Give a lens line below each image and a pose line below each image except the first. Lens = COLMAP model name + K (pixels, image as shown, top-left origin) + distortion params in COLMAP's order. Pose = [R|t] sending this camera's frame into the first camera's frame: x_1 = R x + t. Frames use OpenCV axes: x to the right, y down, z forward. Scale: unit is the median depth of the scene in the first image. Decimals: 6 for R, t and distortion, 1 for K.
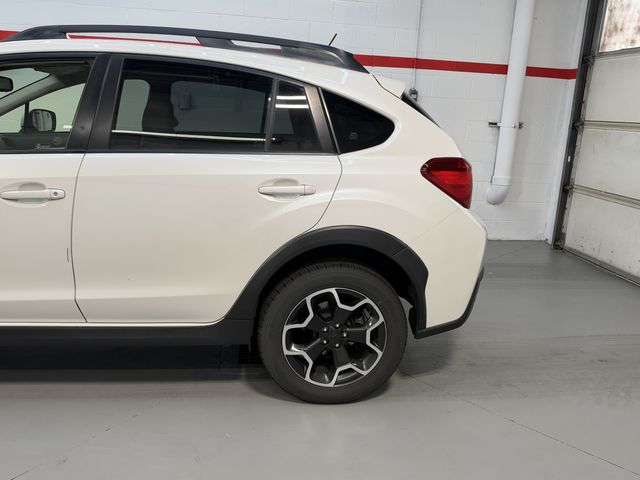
lens RADIAL K [[513.9, 0, 334.4], [0, 513.9, 238.6], [0, 0, 1]] dist [0.078679, -0.185382]
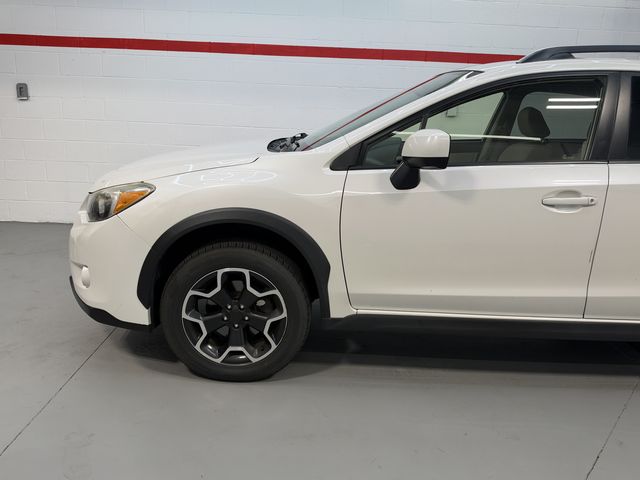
lens RADIAL K [[524.3, 0, 319.1], [0, 524.3, 266.5], [0, 0, 1]] dist [-0.001615, -0.005065]
pose [[0.986555, 0.016701, -0.162572, -0.818084], [-0.014490, 0.999786, 0.014778, 0.041279], [0.162784, -0.012224, 0.986586, -0.183151]]
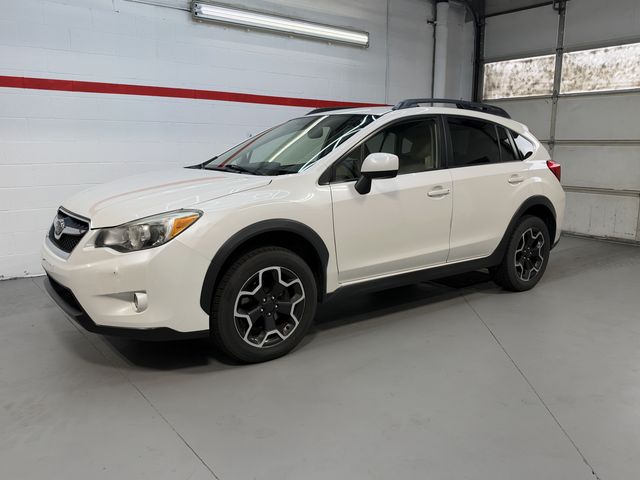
lens RADIAL K [[524.3, 0, 319.1], [0, 524.3, 266.5], [0, 0, 1]] dist [-0.001615, -0.005065]
pose [[0.875130, -0.167237, 0.454070, -1.640256], [0.178410, 0.983783, 0.018484, 0.058316], [-0.449797, 0.064835, 0.890774, -0.417971]]
